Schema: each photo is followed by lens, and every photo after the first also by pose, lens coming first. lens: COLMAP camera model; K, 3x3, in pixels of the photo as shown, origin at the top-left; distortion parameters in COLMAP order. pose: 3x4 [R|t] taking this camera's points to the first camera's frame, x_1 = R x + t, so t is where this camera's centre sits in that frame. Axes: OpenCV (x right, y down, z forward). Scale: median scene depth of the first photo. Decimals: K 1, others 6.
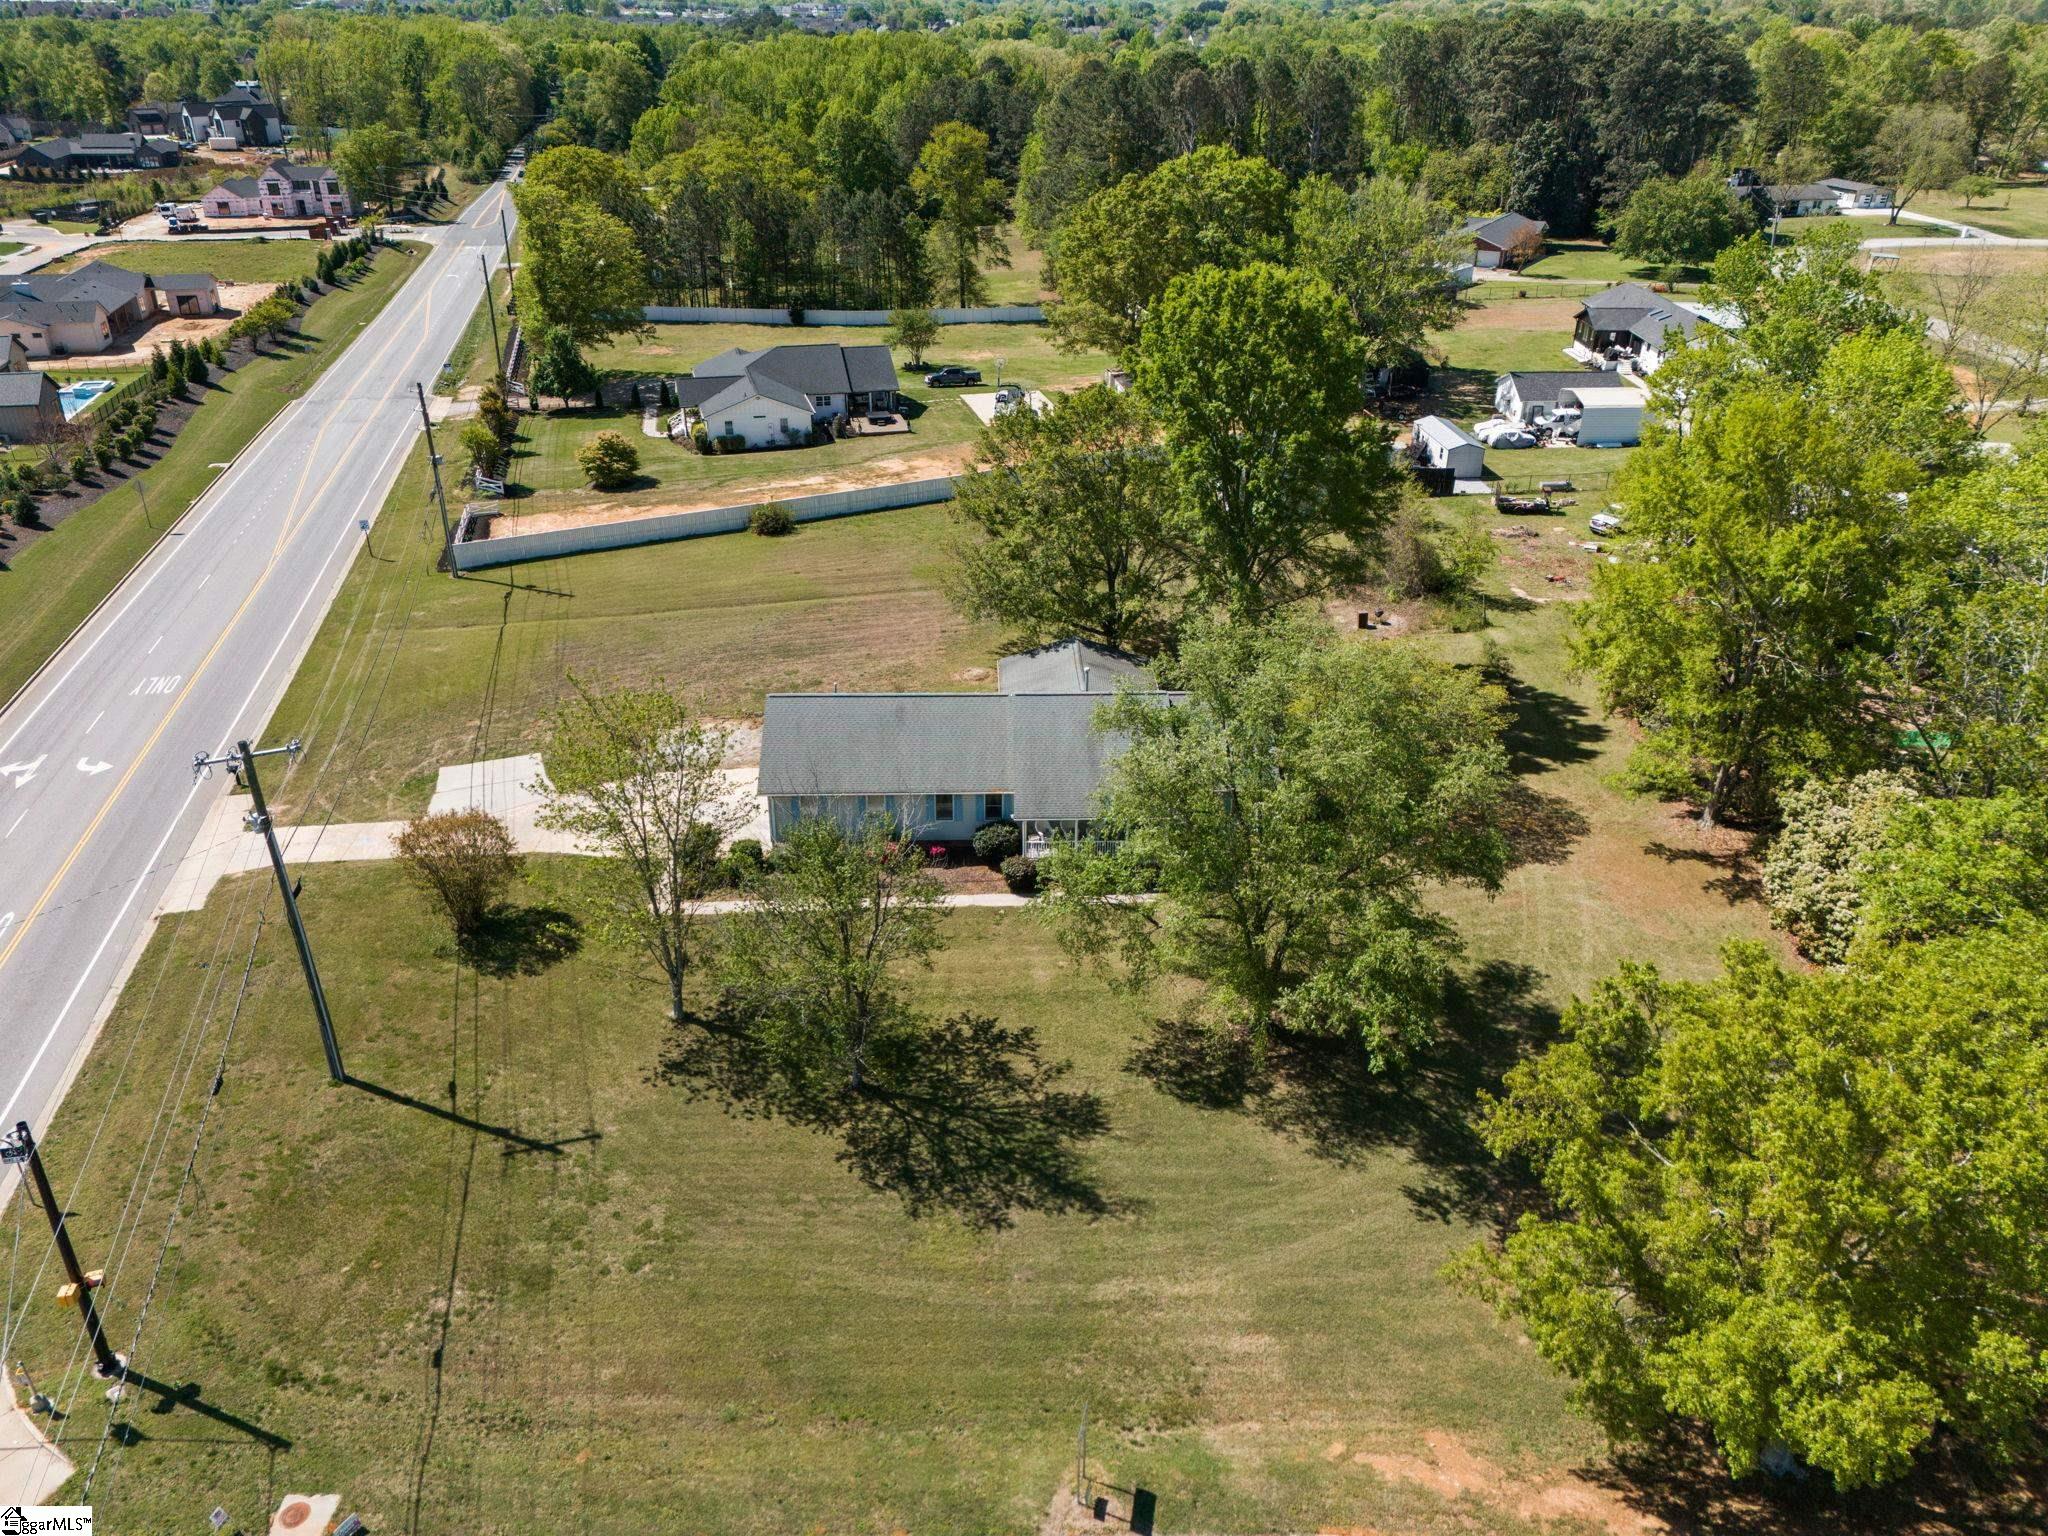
lens RADIAL K [[1501.2, 0, 1024.0], [0, 1501.2, 768.0], [0, 0, 1]] dist [0.062758, -0.047067]
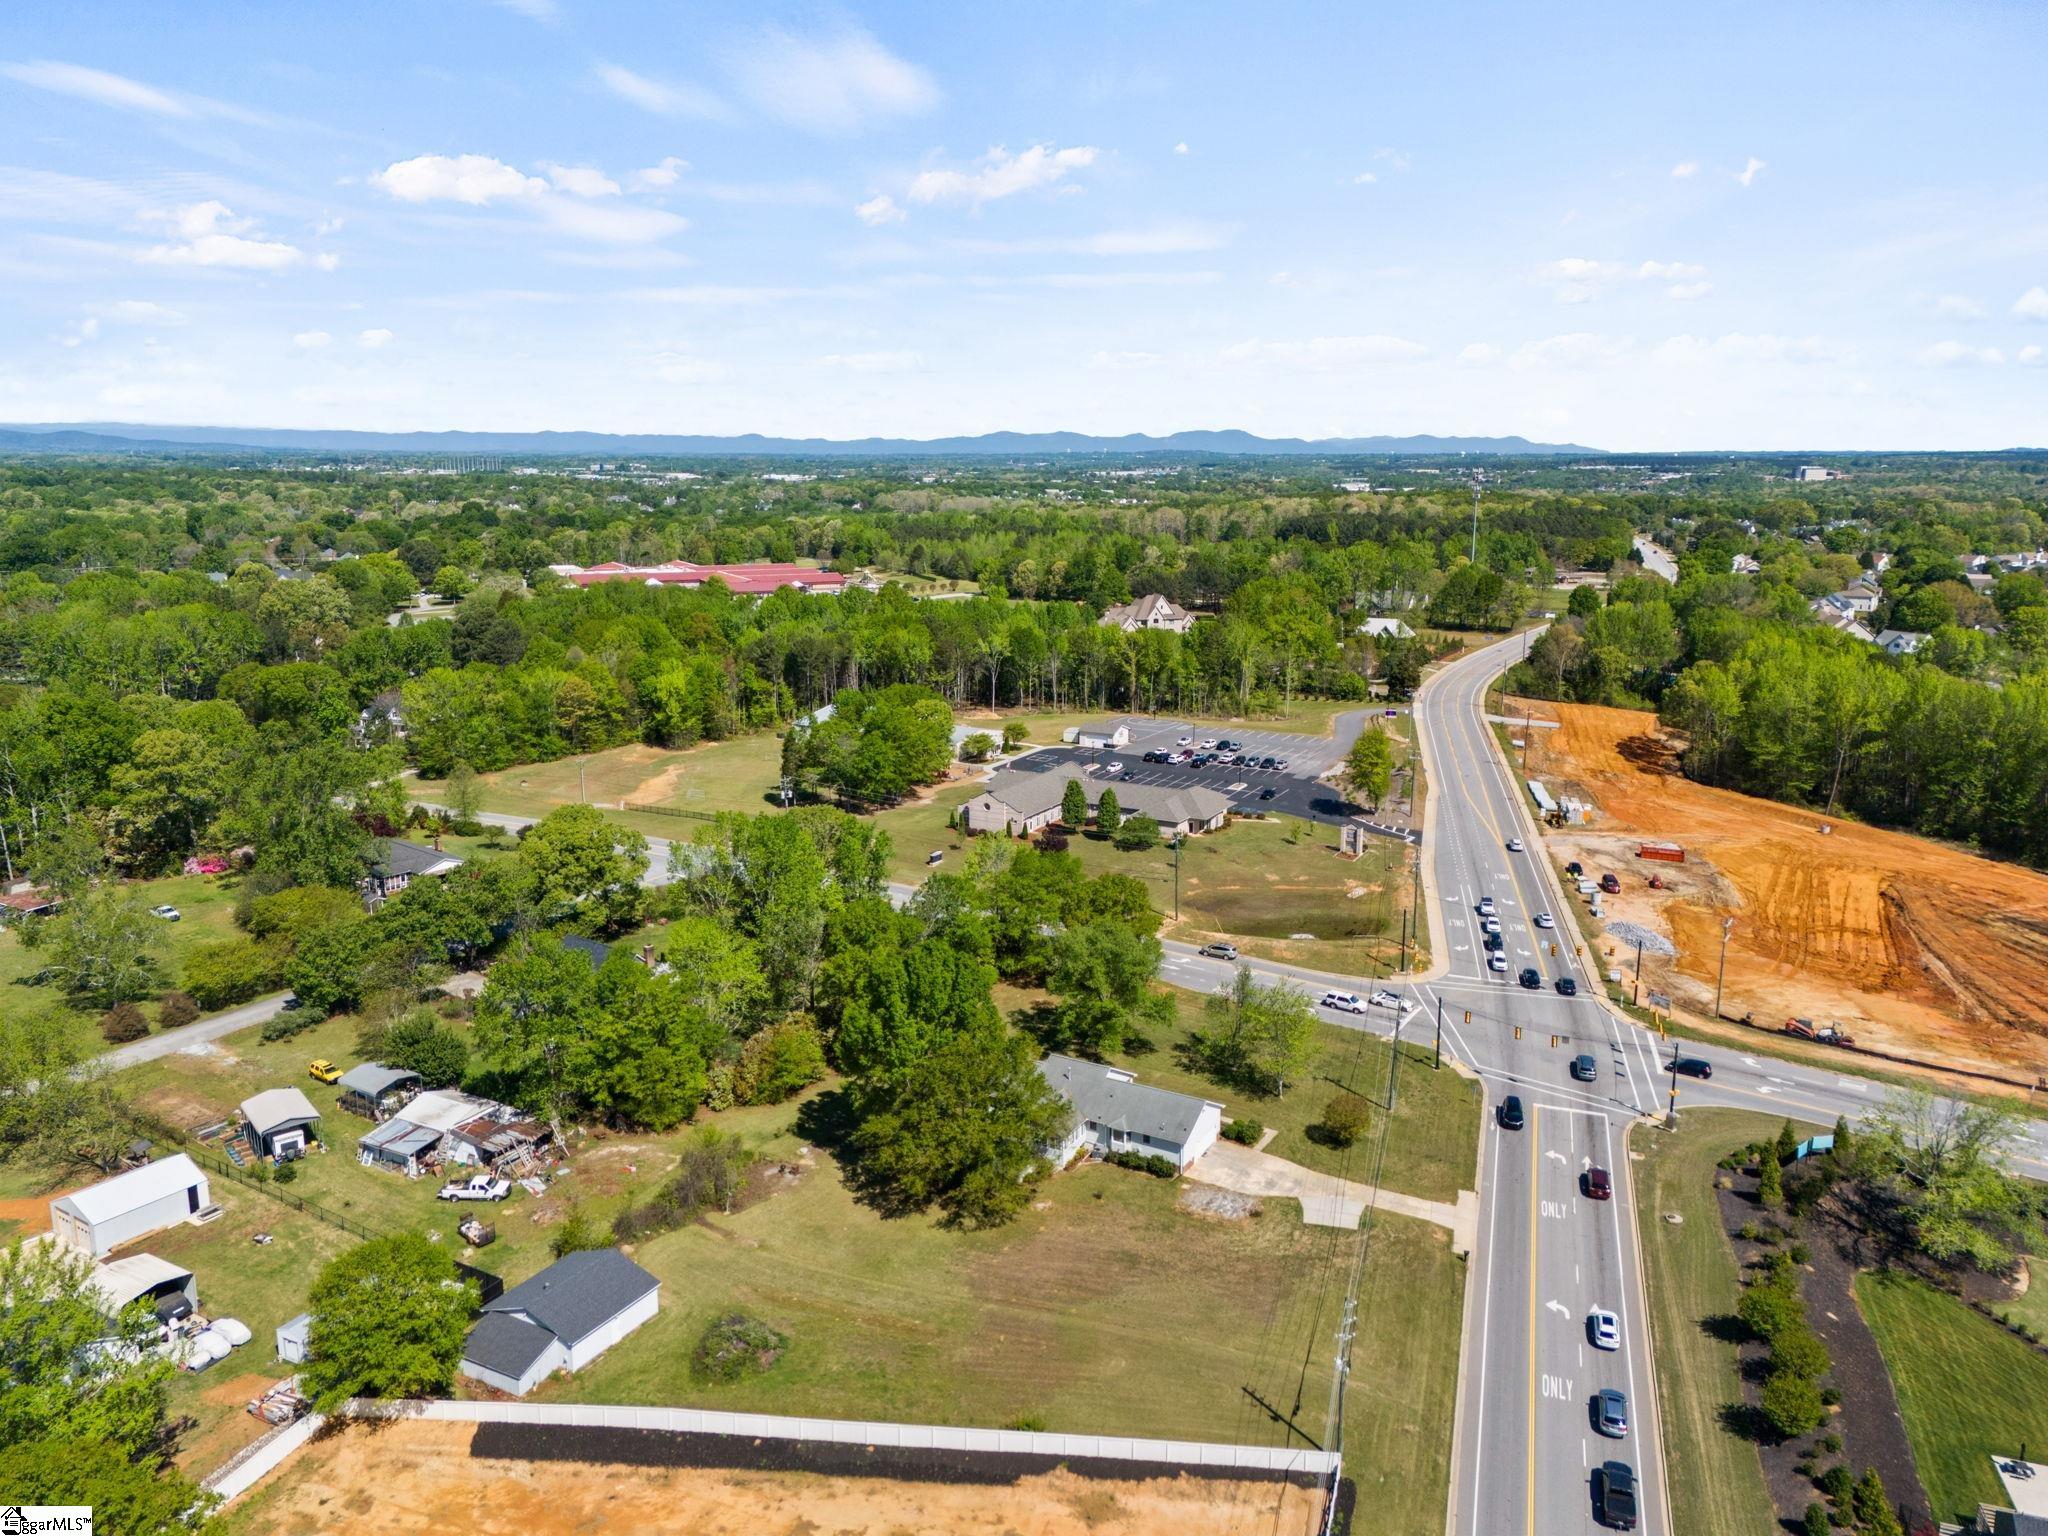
lens RADIAL K [[1501.8, 0, 1024.0], [0, 1501.8, 768.0], [0, 0, 1]] dist [0.091441, -0.097651]
pose [[-0.848102, -0.115595, 0.517069, -0.539158], [0.238263, 0.788458, 0.567068, -0.916130], [-0.473238, 0.604129, -0.641150, 1.177567]]
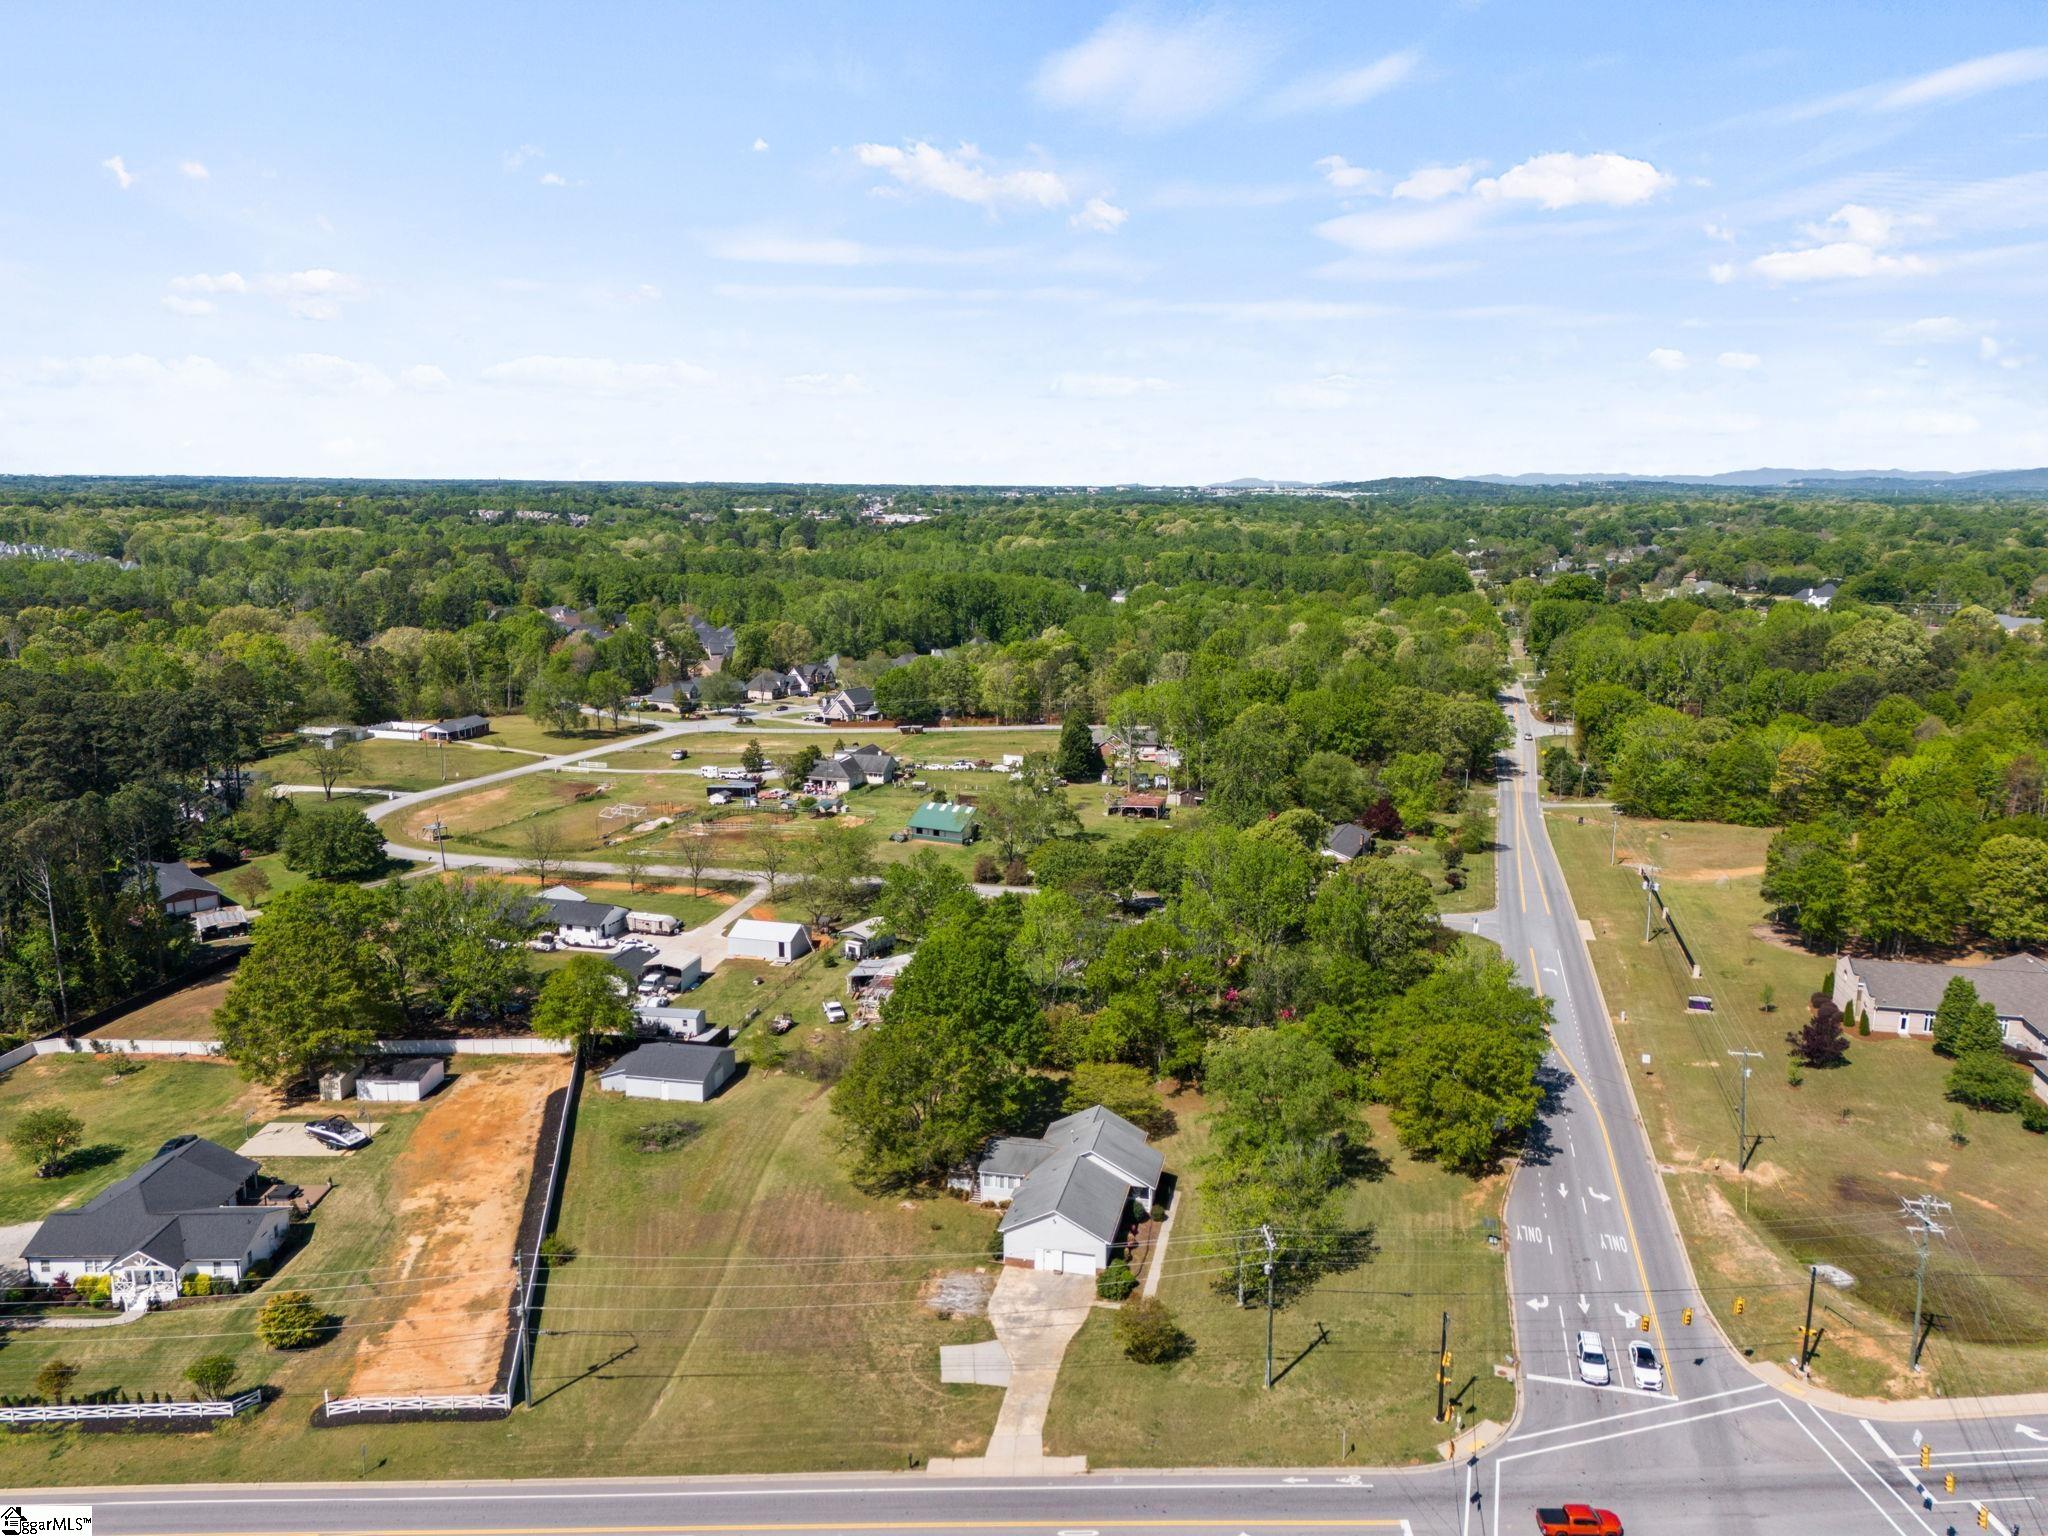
lens RADIAL K [[1501.2, 0, 1024.0], [0, 1501.2, 768.0], [0, 0, 1]] dist [0.062758, -0.047067]
pose [[0.252889, -0.186664, 0.949318, -1.009156], [0.437535, 0.897206, 0.059862, -0.365632], [-0.862908, 0.400221, 0.308565, 0.106525]]
